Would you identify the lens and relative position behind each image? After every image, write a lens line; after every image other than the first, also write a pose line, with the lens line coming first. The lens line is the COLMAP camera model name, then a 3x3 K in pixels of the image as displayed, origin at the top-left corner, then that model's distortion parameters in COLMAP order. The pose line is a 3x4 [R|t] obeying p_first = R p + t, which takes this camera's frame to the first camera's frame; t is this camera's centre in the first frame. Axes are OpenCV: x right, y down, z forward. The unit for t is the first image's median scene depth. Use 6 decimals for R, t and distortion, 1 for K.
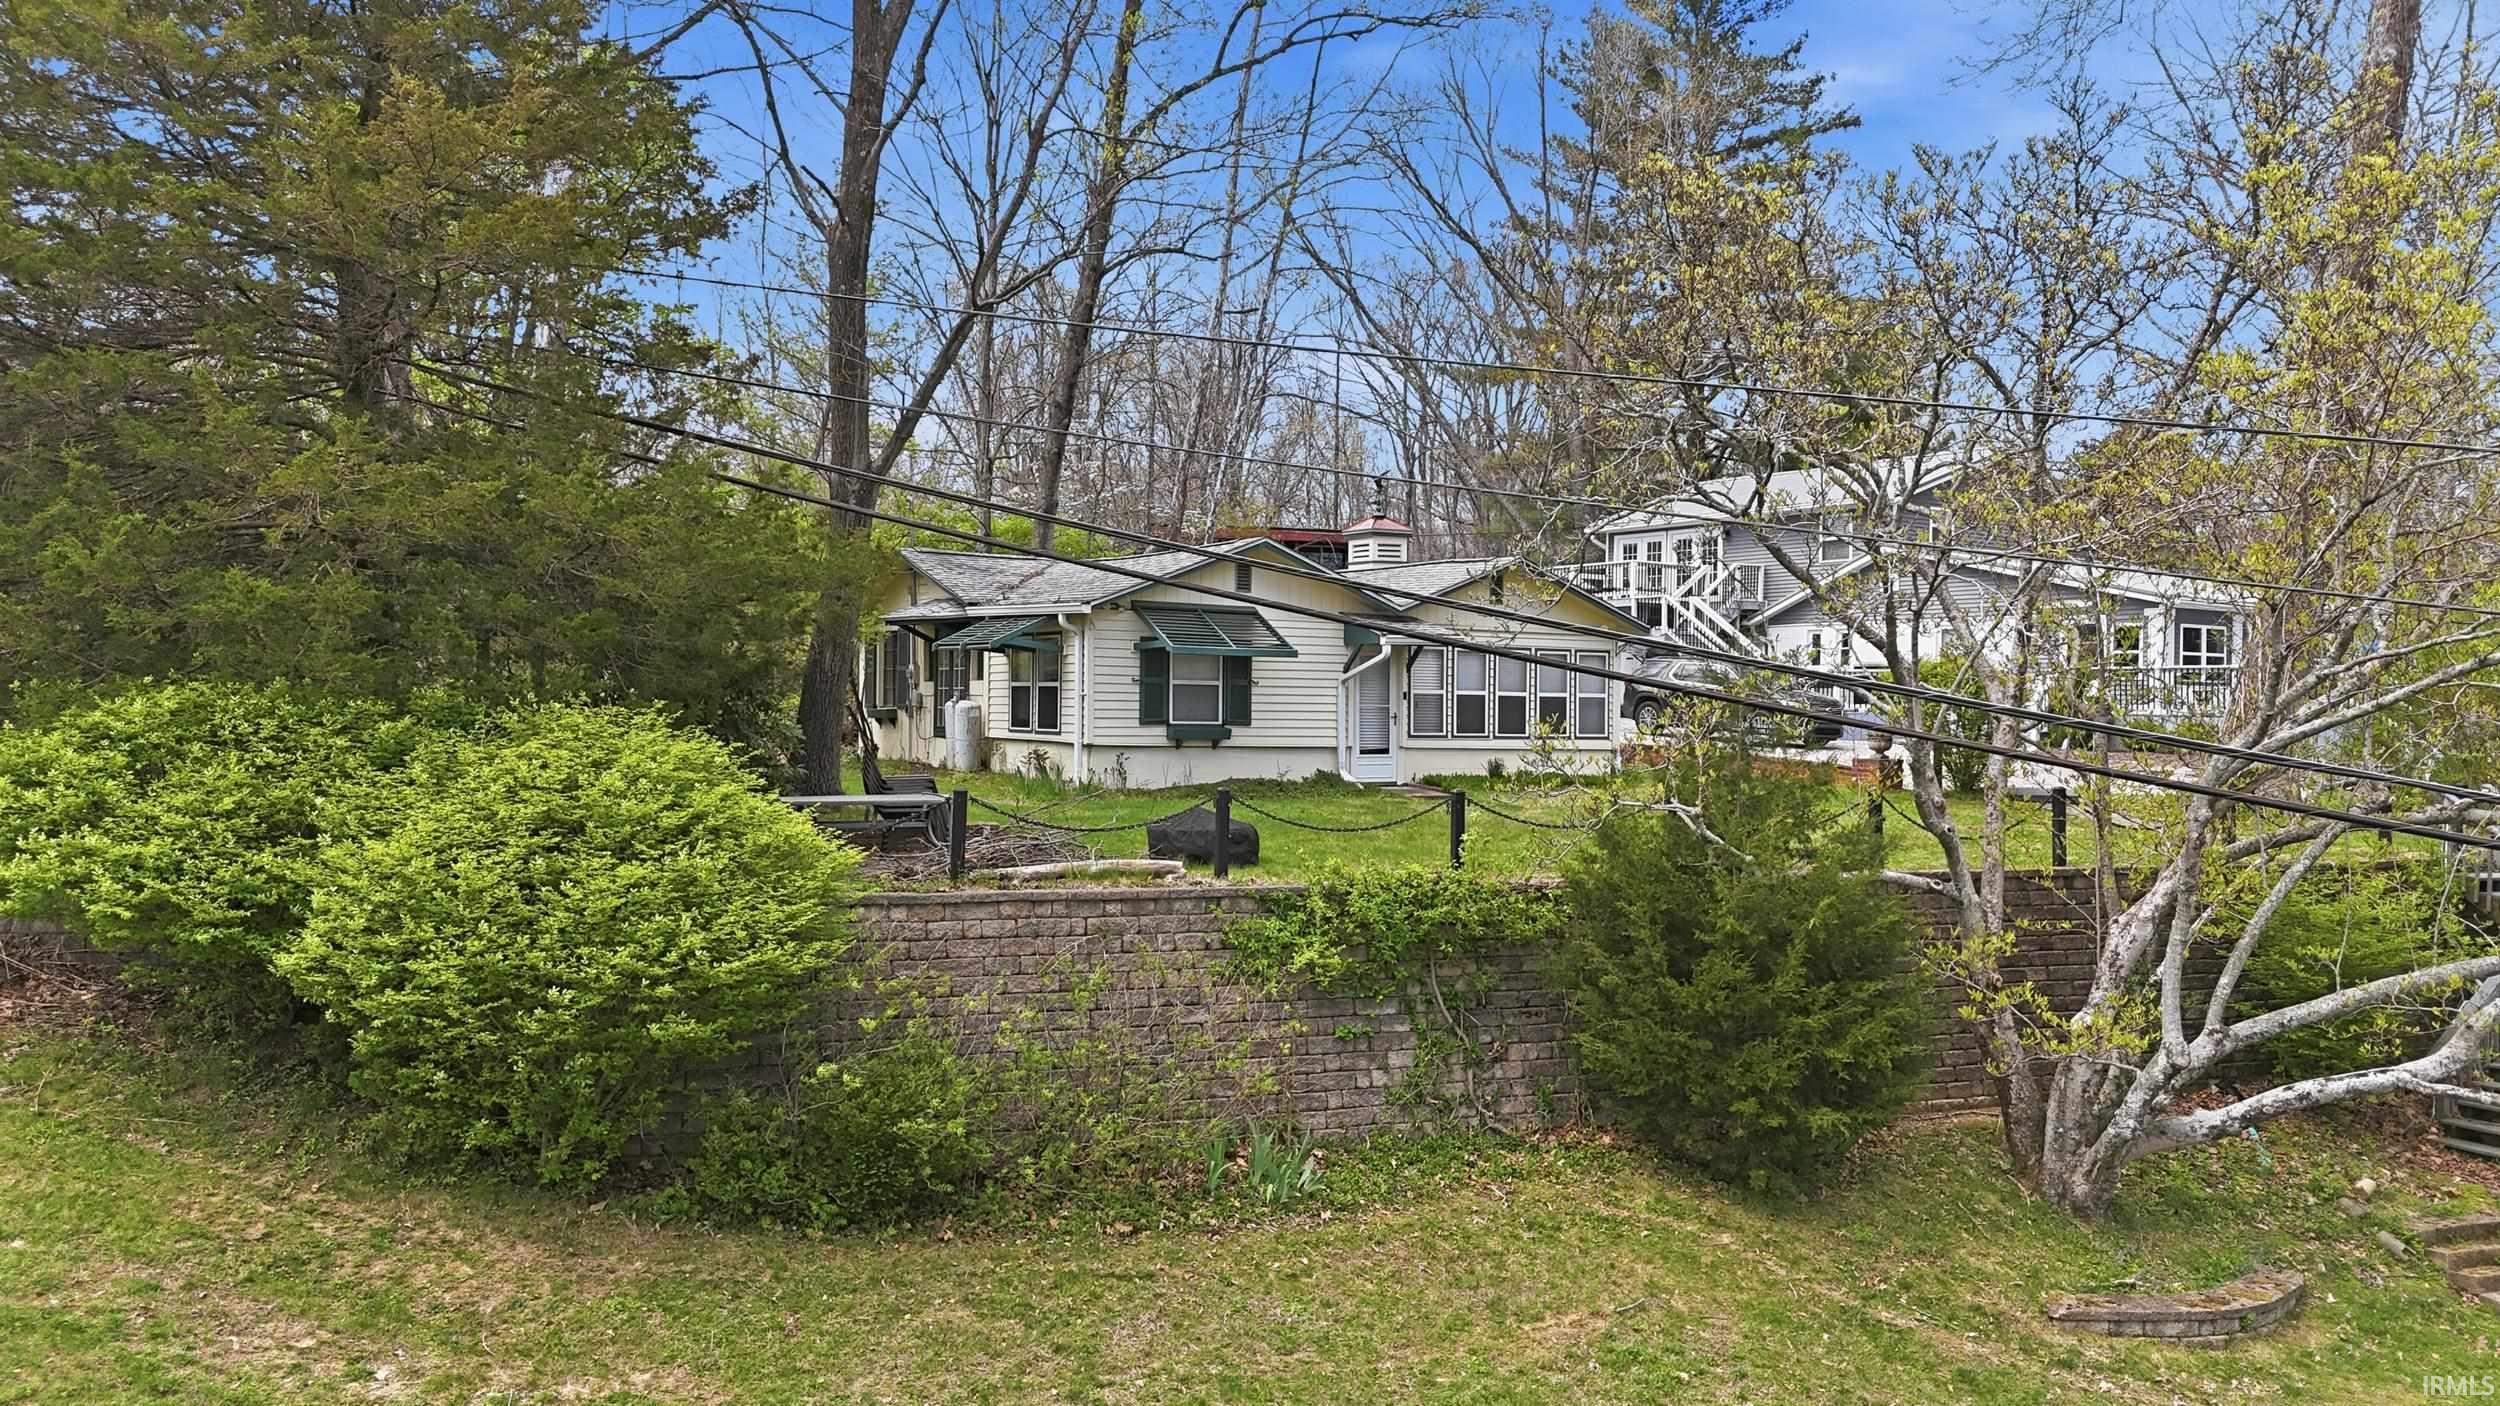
lens RADIAL K [[1929.2, 0, 1250.0], [0, 1929.2, 703.0], [0, 0, 1]] dist [0.095461, -0.087902]
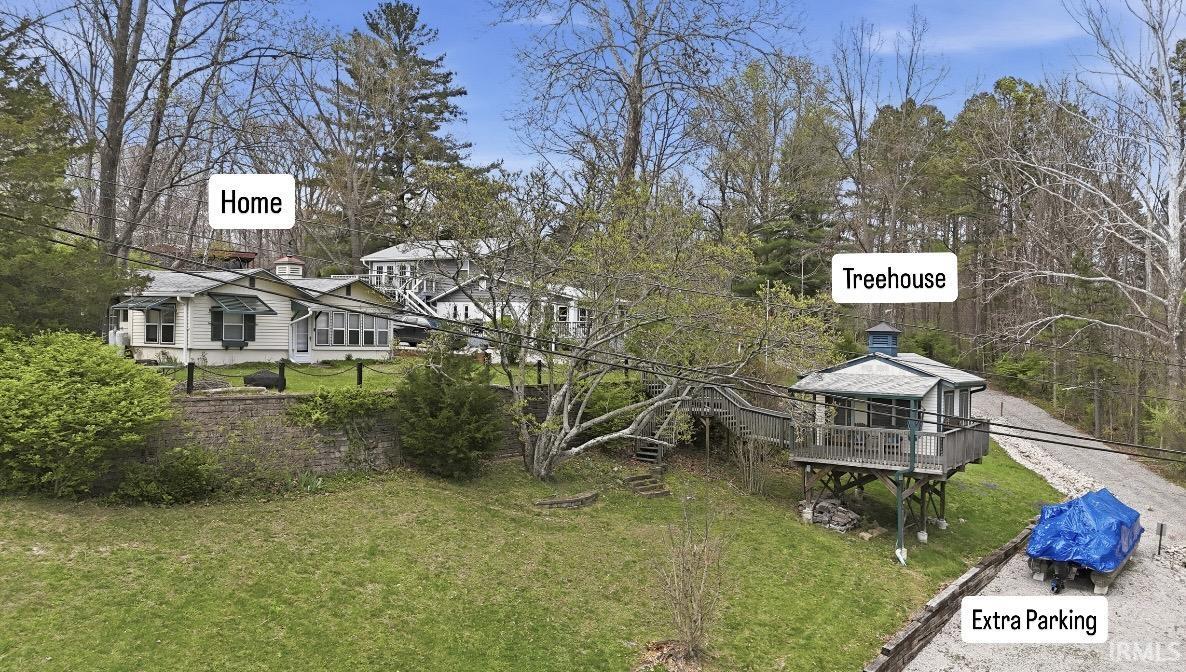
lens RADIAL K [[839.1, 0, 593.0], [0, 839.1, 336.0], [0, 0, 1]] dist [0.002172, -0.000973]
pose [[0.899024, 0.004649, 0.437875, -0.143665], [-0.006786, 0.999971, 0.003317, -0.003460], [-0.437847, -0.005954, 0.899030, -0.358437]]
